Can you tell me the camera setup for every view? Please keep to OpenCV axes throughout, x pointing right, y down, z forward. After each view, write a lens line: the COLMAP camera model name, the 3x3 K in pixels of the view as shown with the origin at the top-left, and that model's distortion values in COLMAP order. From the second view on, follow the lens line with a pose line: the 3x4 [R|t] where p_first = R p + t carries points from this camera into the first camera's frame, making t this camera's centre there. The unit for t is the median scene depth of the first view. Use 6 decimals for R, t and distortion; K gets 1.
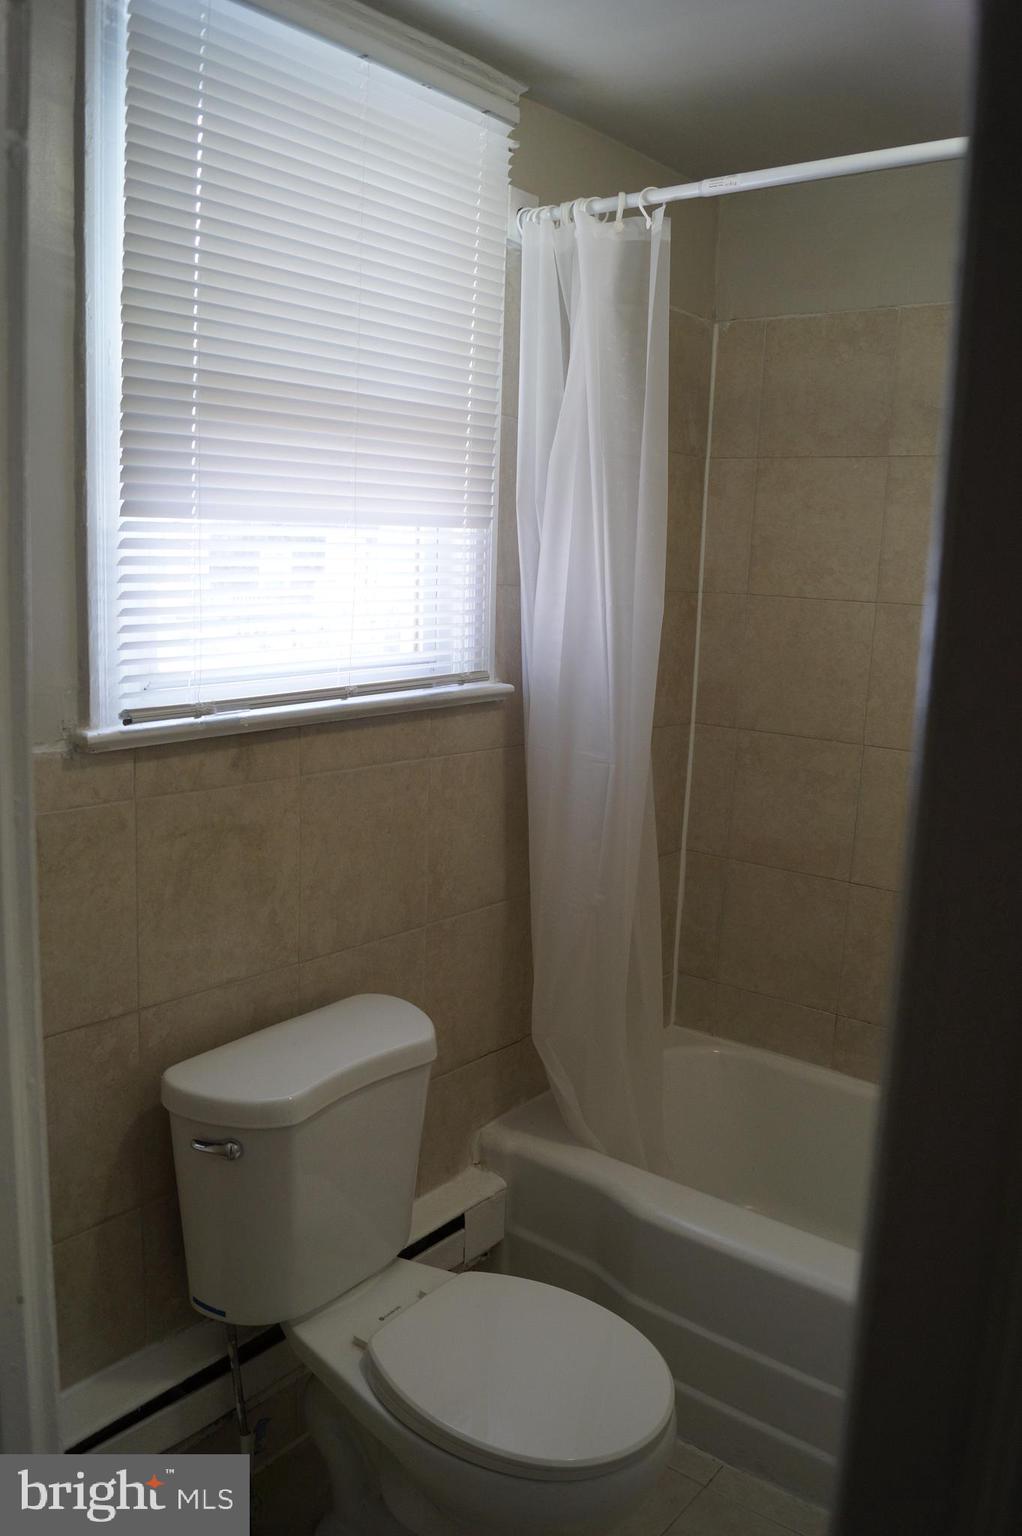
lens RADIAL K [[1211.4, 0, 513.9], [0, 1211.4, 768.6], [0, 0, 1]] dist [-0.083801, 0.013616]
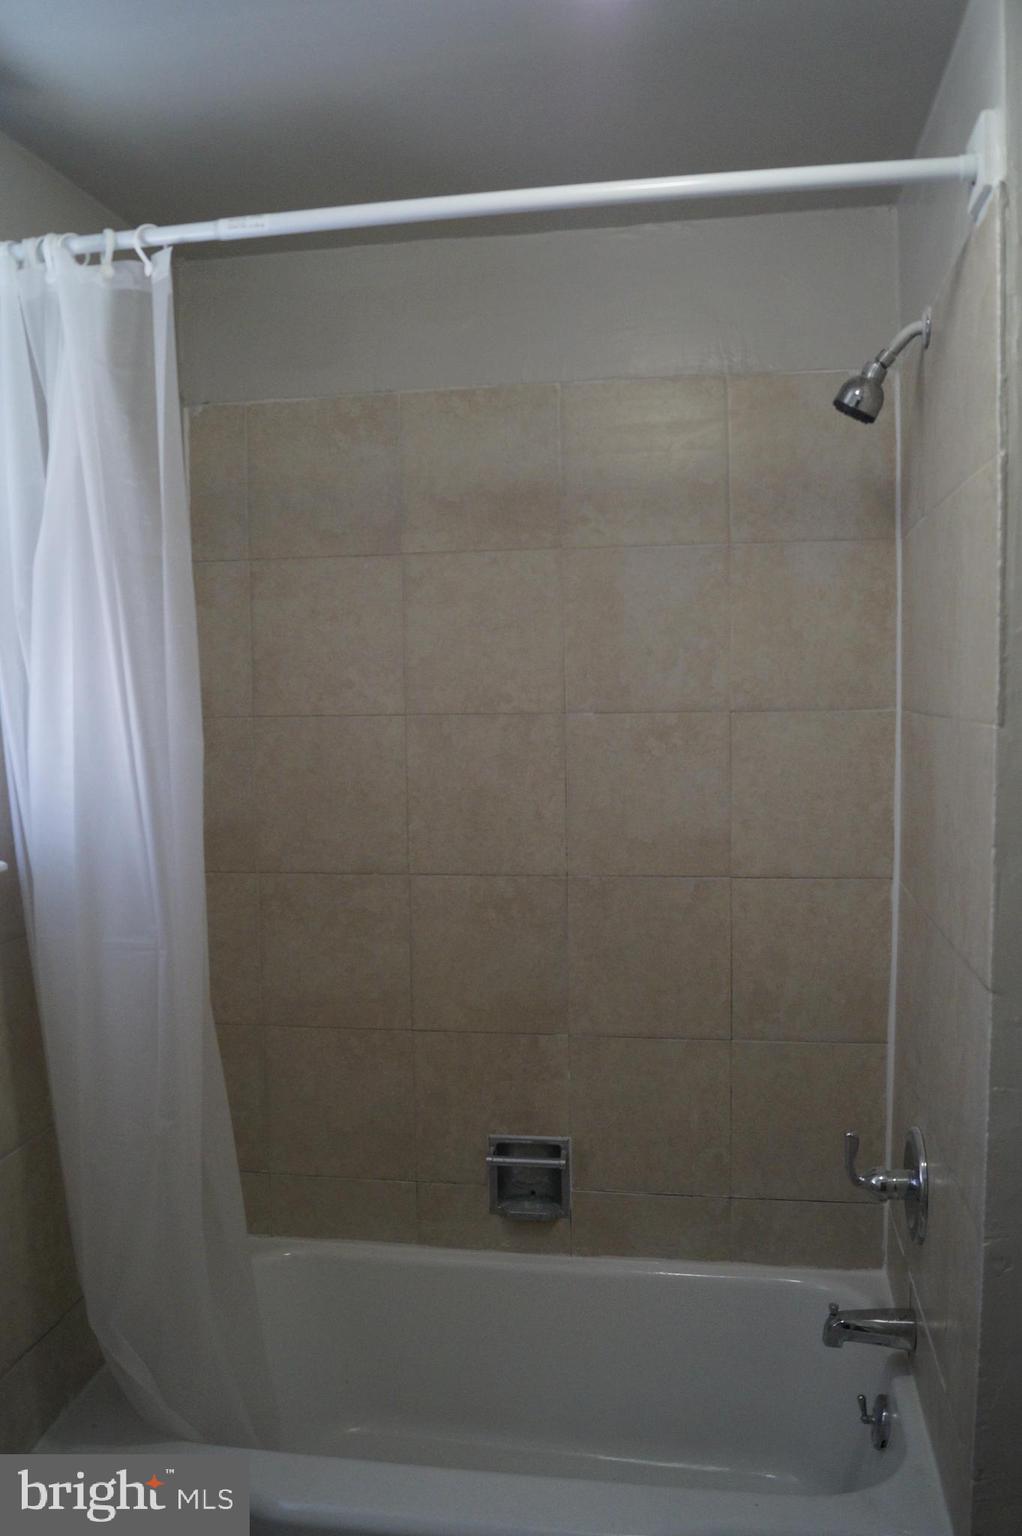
lens RADIAL K [[1211.4, 0, 502.1], [0, 1211.4, 771.2], [0, 0, 1]] dist [-0.083801, 0.013616]
pose [[0.875777, -0.092850, 0.473701, -0.082977], [0.133925, 0.989539, -0.053640, -0.047295], [-0.463765, 0.110417, 0.879051, 0.215755]]
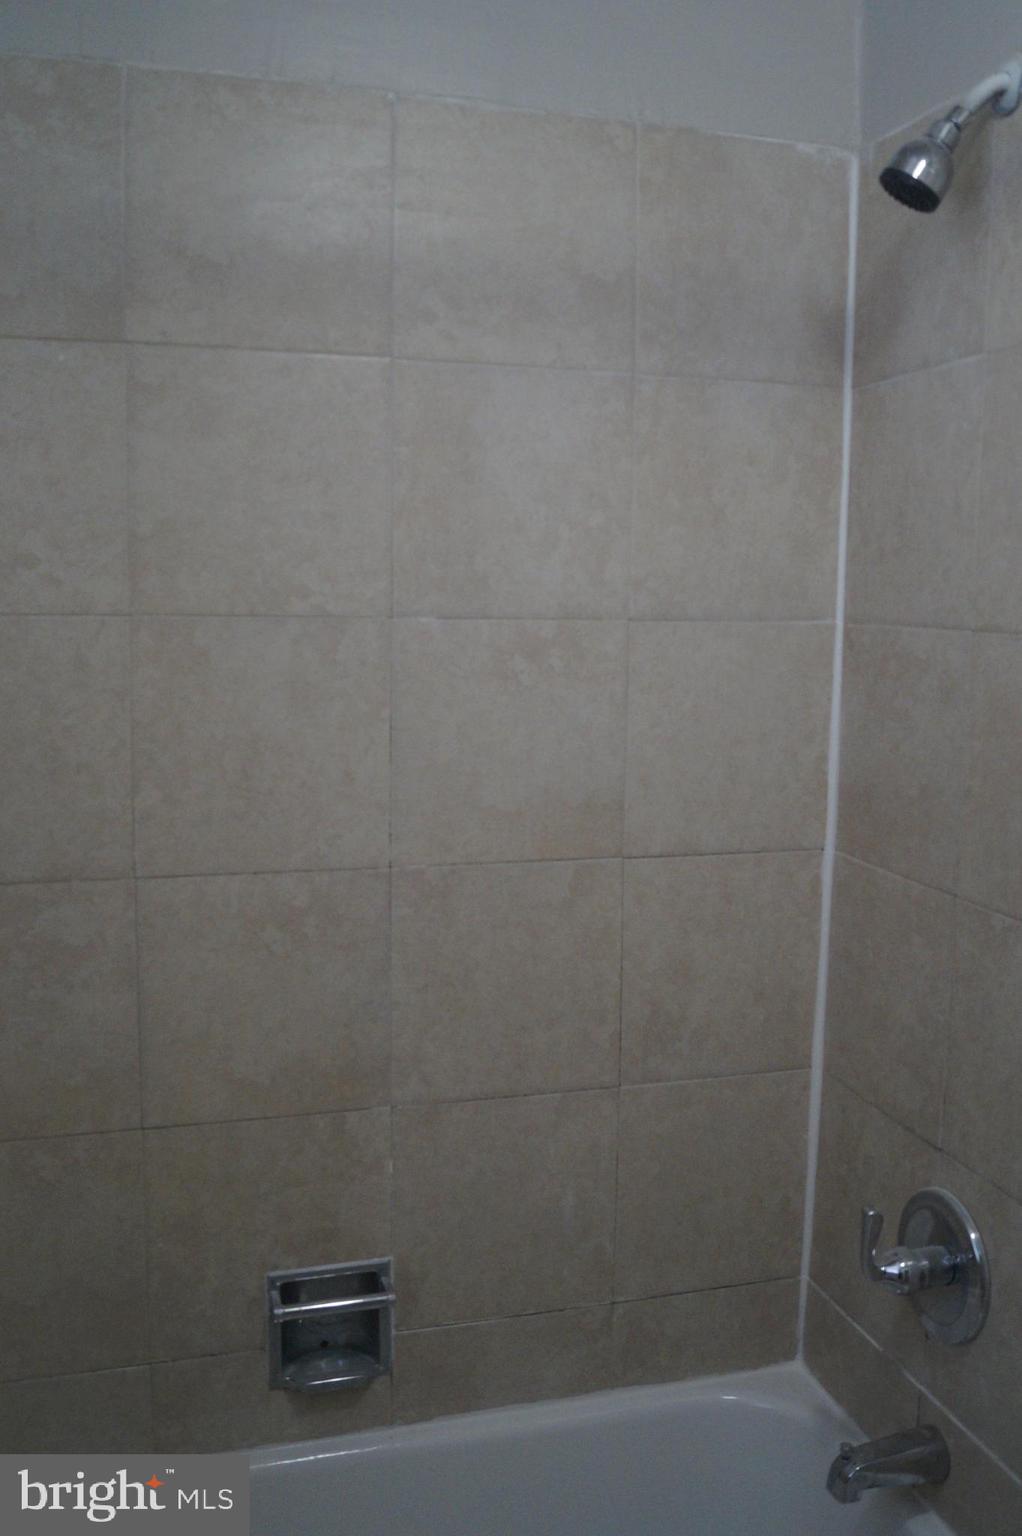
lens RADIAL K [[1418.5, 0, 509.4], [0, 1418.5, 768.1], [0, 0, 1]] dist [-0.067085, 0.000000]
pose [[0.574106, -0.142096, 0.806357, -0.147718], [0.143532, 0.987042, 0.071745, -0.112697], [-0.806103, 0.074548, 0.587061, 0.611636]]
